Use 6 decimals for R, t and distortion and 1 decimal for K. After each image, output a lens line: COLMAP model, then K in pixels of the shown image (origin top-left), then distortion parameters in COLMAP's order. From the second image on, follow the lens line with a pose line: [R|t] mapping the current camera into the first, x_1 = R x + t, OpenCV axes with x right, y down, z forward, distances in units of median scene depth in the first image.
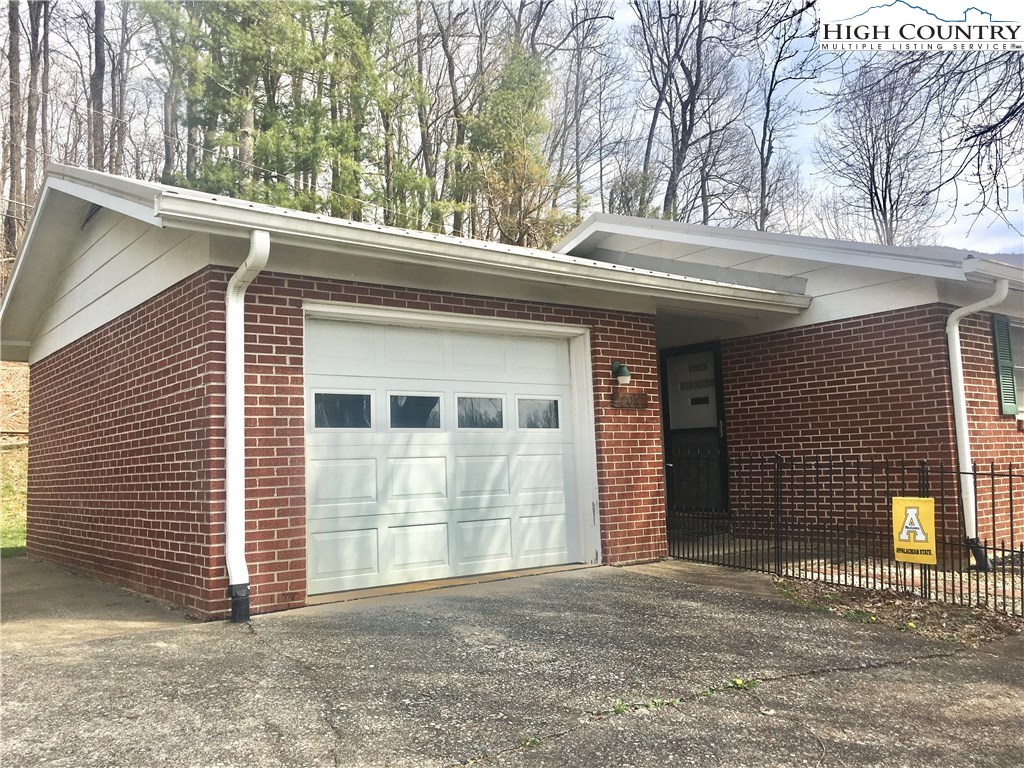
lens RADIAL K [[874.8, 0, 509.8], [0, 874.8, 375.0], [0, 0, 1]] dist [0.079386, -0.002713]
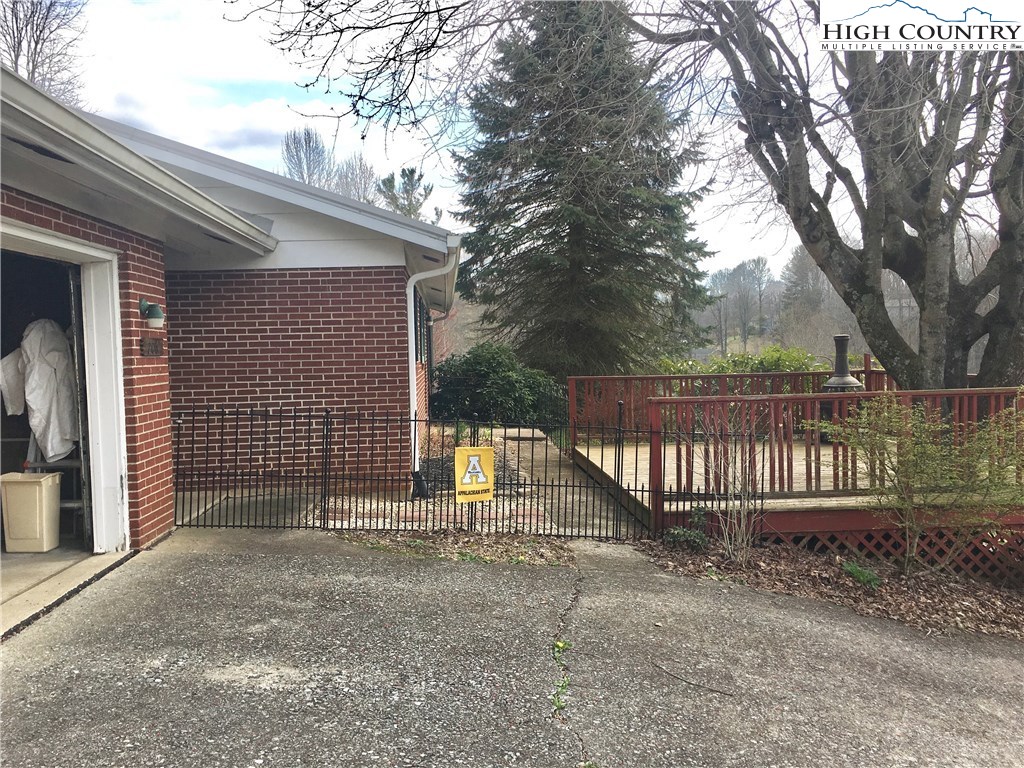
lens RADIAL K [[874.8, 0, 509.8], [0, 874.8, 375.0], [0, 0, 1]] dist [0.079386, -0.002713]
pose [[0.556699, -0.005227, 0.830698, -0.371534], [-0.080642, 0.994917, 0.060303, -0.022198], [-0.826791, -0.100560, 0.553448, 0.266262]]
